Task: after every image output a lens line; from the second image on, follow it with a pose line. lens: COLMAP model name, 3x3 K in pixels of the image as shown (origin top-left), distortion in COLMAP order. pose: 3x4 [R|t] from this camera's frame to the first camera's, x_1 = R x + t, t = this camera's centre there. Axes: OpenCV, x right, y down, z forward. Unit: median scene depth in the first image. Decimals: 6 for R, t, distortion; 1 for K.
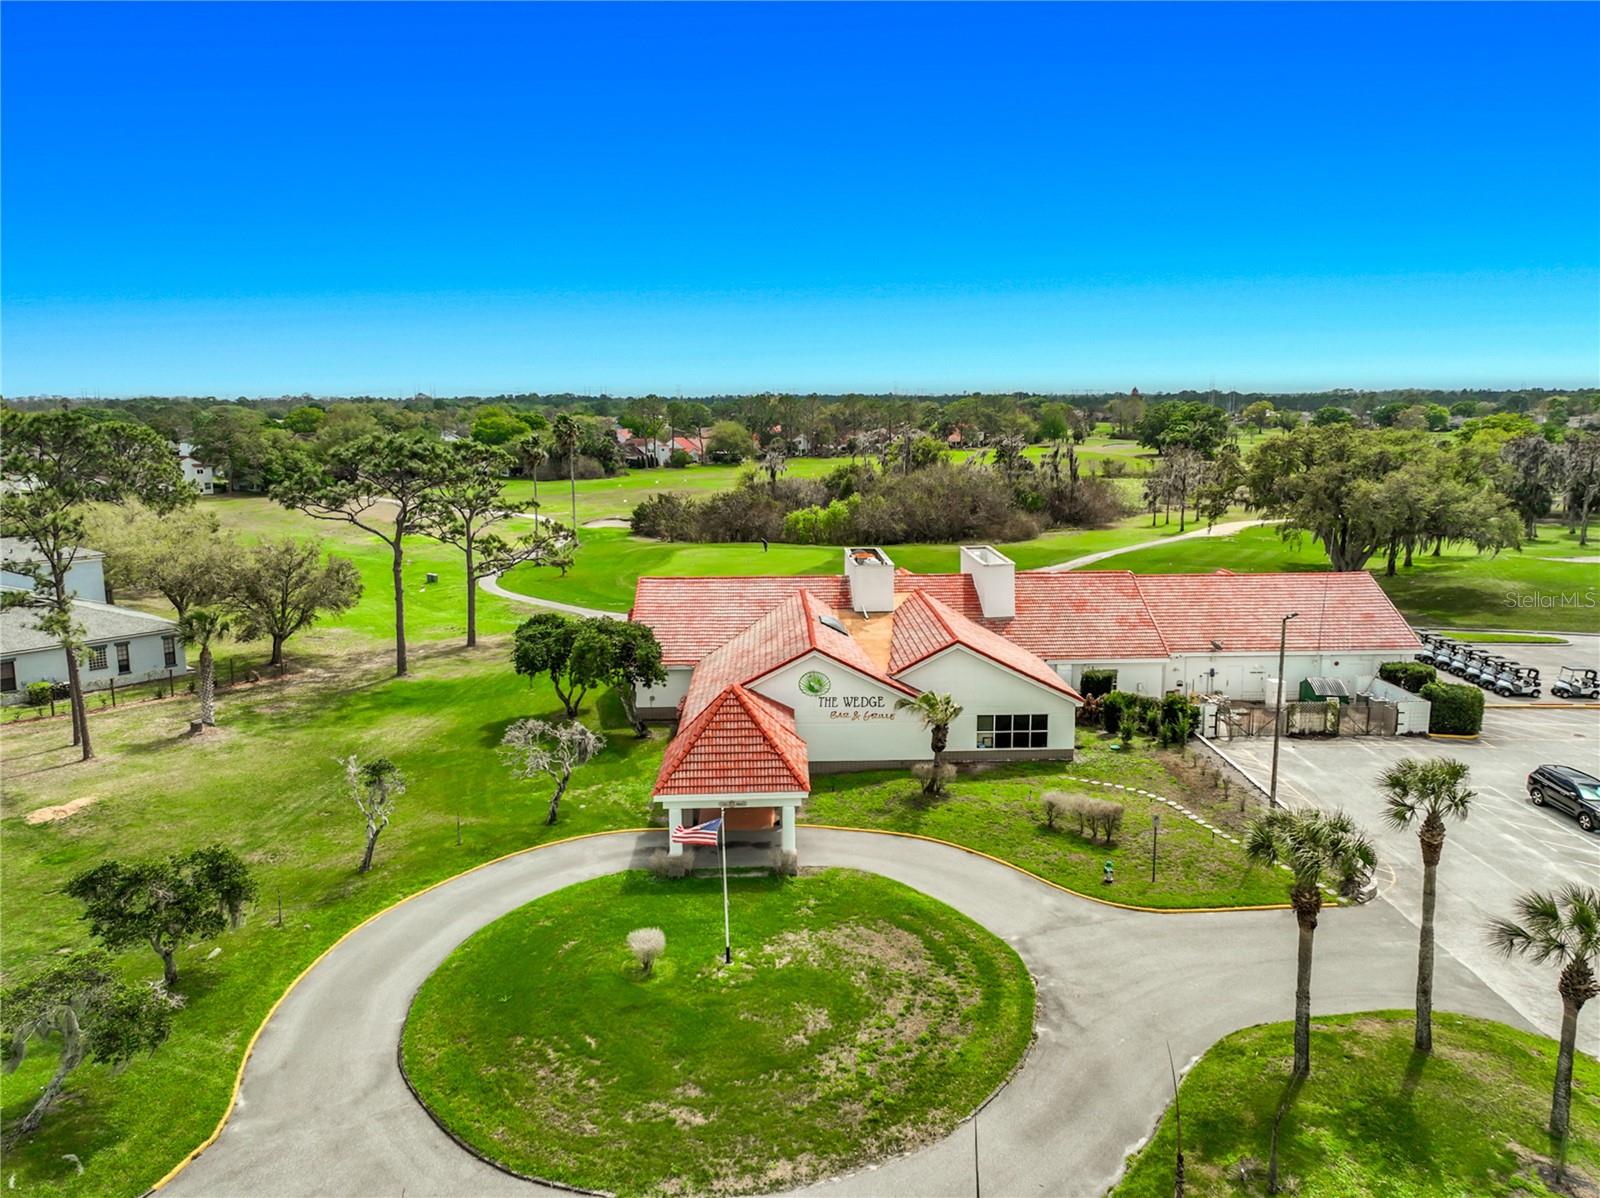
lens RADIAL K [[1174.5, 0, 800.0], [0, 1174.5, 599.0], [0, 0, 1]] dist [-0.005100, -0.000166]
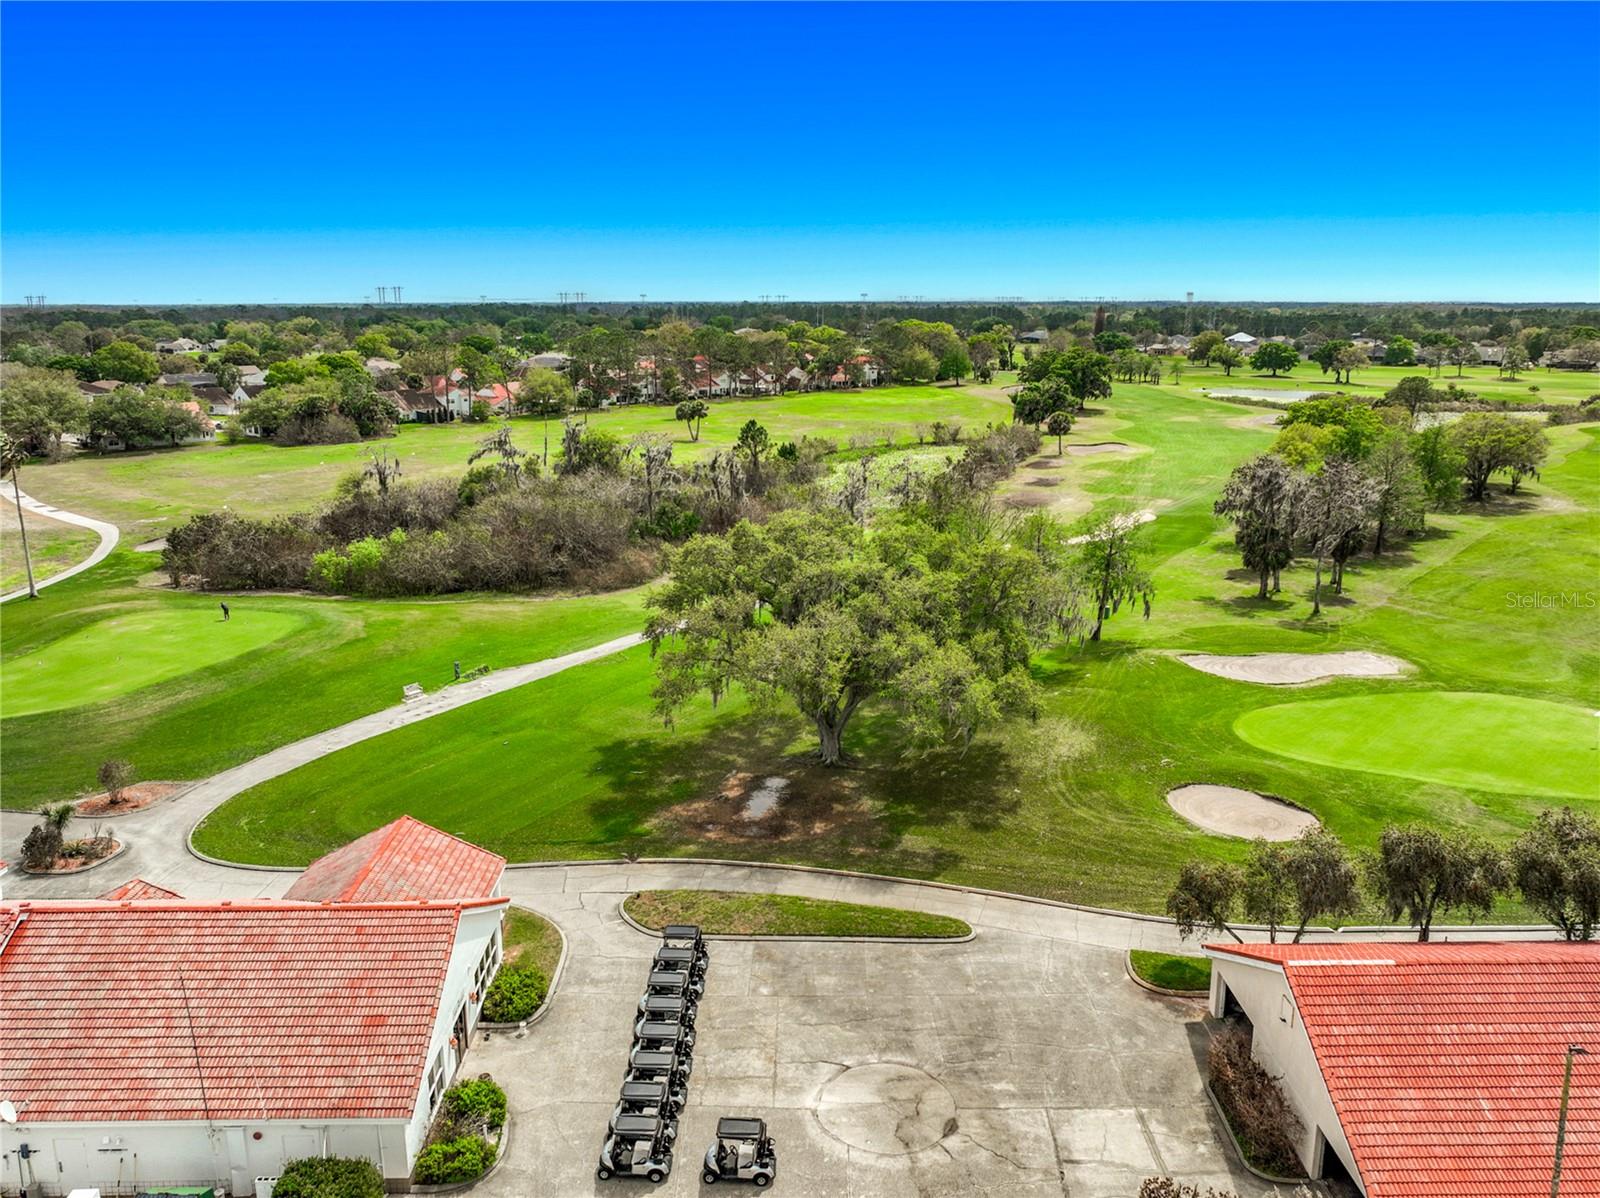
lens RADIAL K [[1174.5, 0, 800.0], [0, 1174.5, 599.0], [0, 0, 1]] dist [-0.005100, -0.000166]
pose [[0.999842, 0.010892, -0.014049, 0.642043], [-0.009743, 0.996799, 0.079357, -0.212948], [0.014868, -0.079208, 0.996747, 0.442439]]
